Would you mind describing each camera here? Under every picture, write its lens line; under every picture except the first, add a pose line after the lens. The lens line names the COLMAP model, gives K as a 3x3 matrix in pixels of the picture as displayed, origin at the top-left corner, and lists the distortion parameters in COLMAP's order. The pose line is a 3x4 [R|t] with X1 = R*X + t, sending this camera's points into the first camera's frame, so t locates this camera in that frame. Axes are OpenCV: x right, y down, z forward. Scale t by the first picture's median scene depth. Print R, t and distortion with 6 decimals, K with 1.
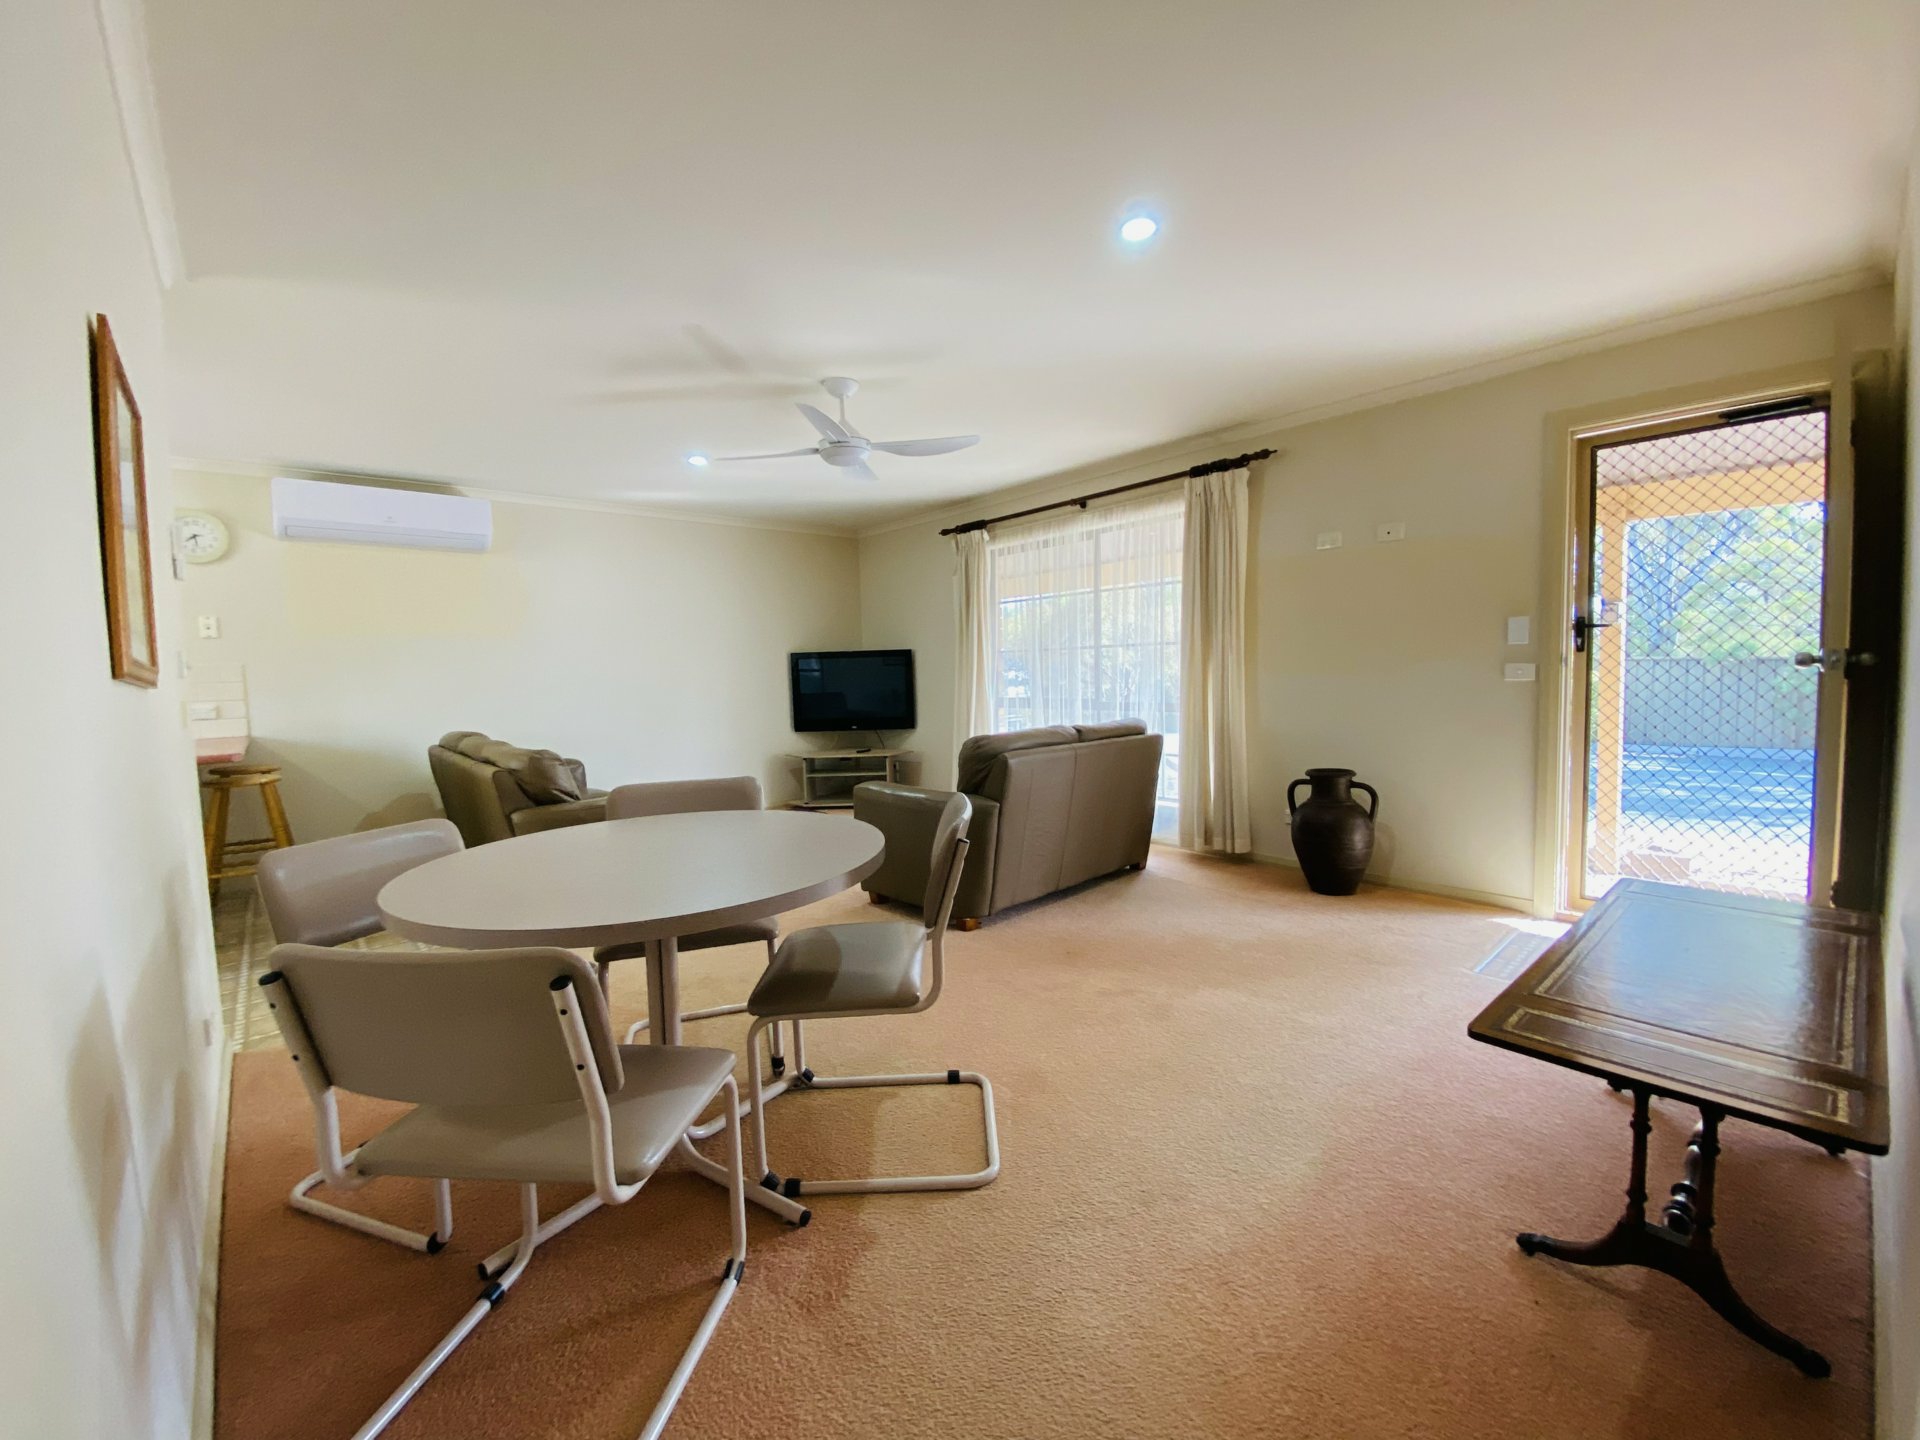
lens RADIAL K [[783.6, 0, 957.5], [0, 783.6, 722.0], [0, 0, 1]] dist [0.014461, 0.000101]
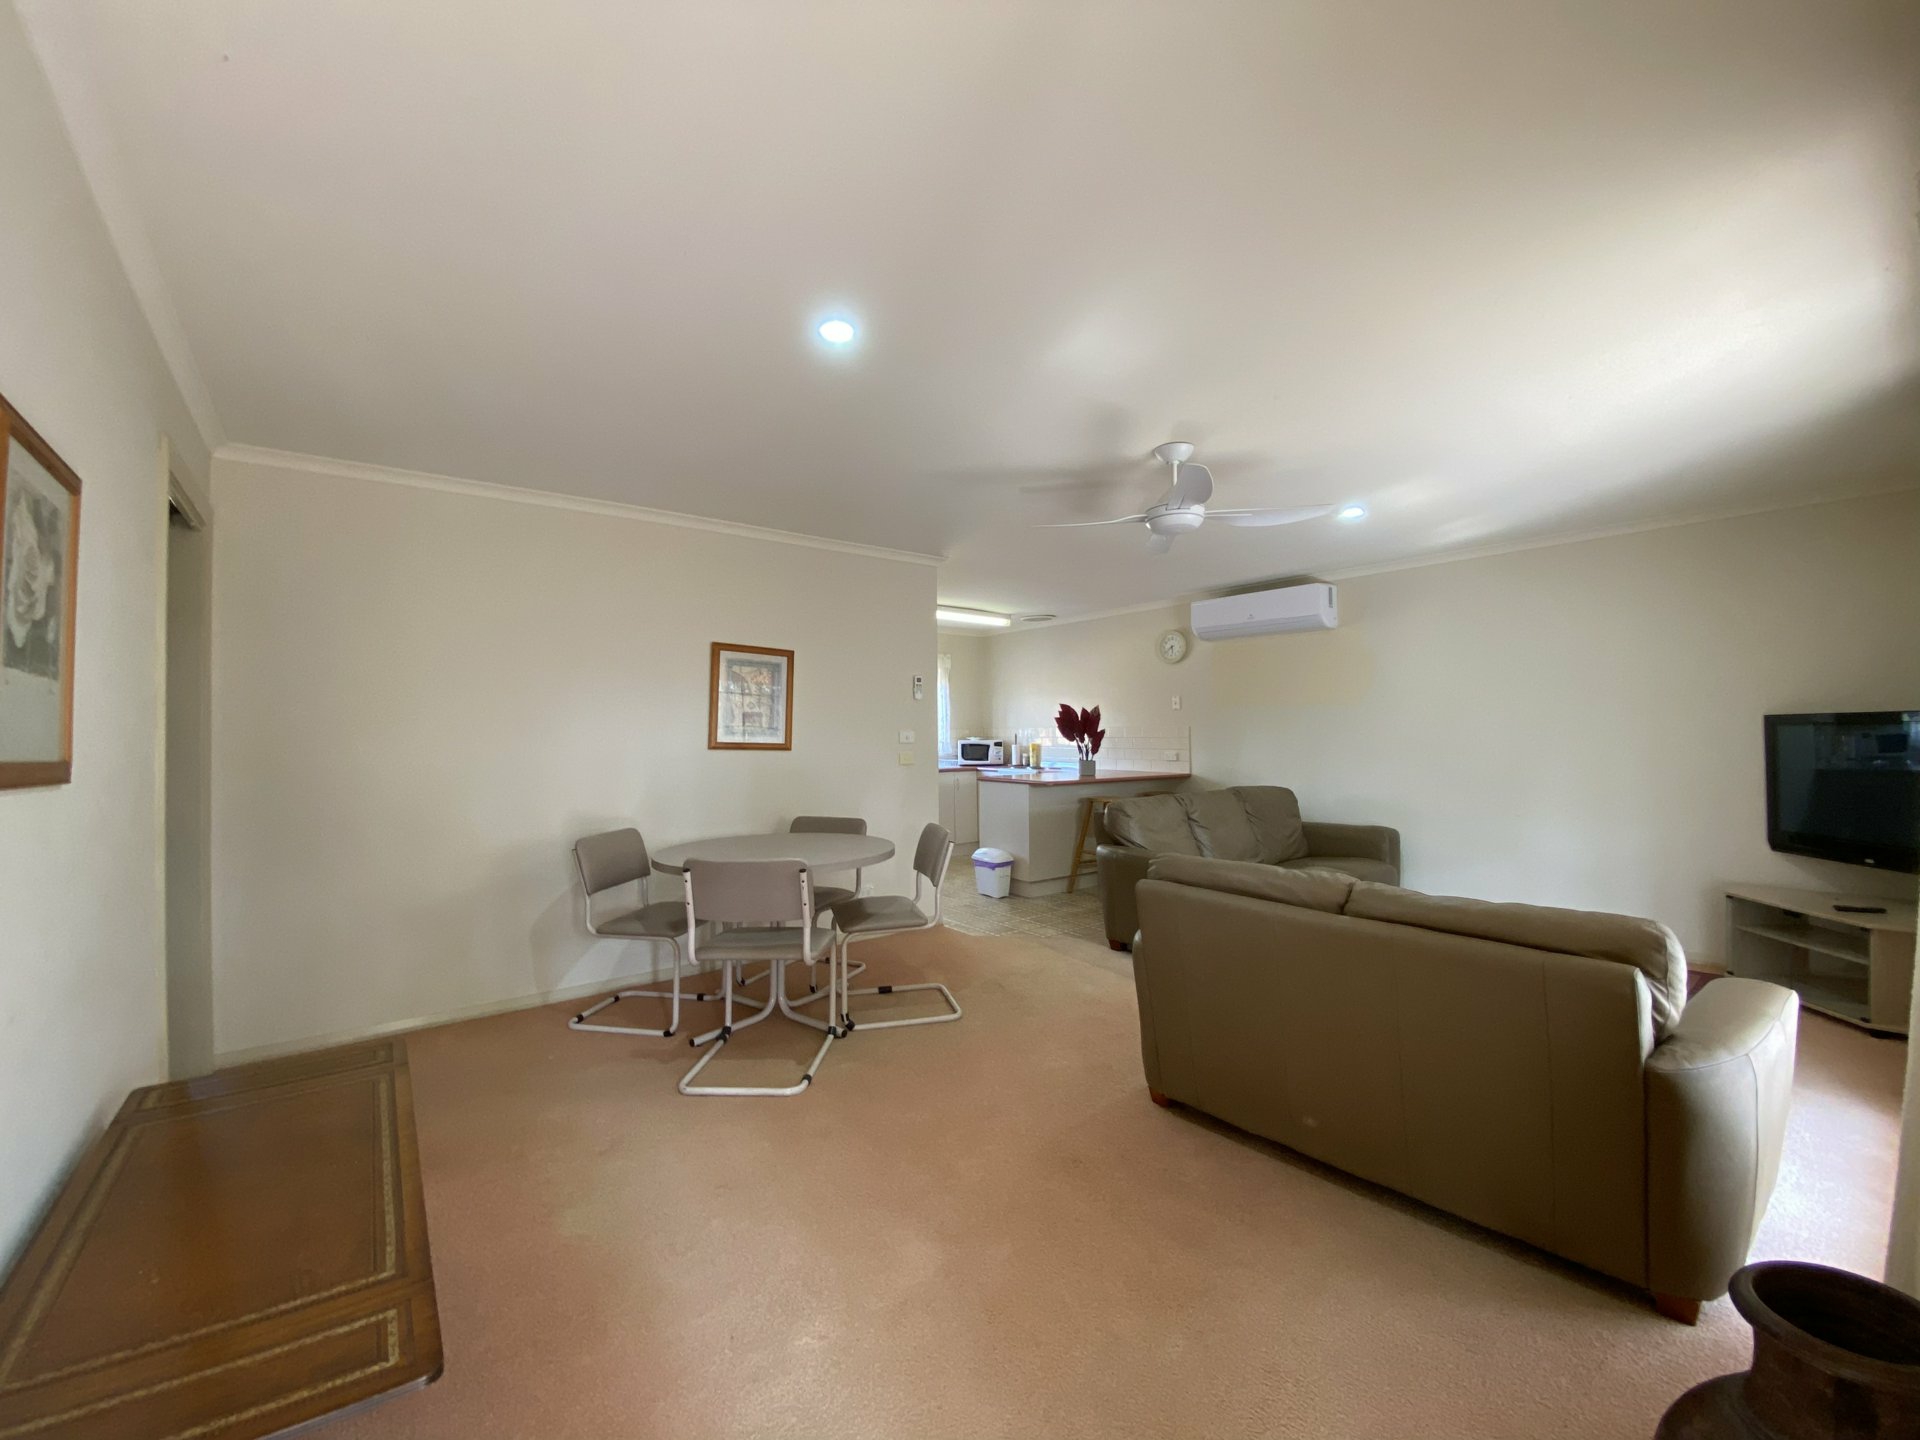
lens RADIAL K [[783.6, 0, 956.5], [0, 783.6, 723.4], [0, 0, 1]] dist [0.014461, 0.000101]
pose [[-0.063016, 0.024529, -0.997711, 0.641819], [-0.057862, 0.997927, 0.028189, -0.096888], [0.996334, 0.059506, -0.061466, 0.656291]]
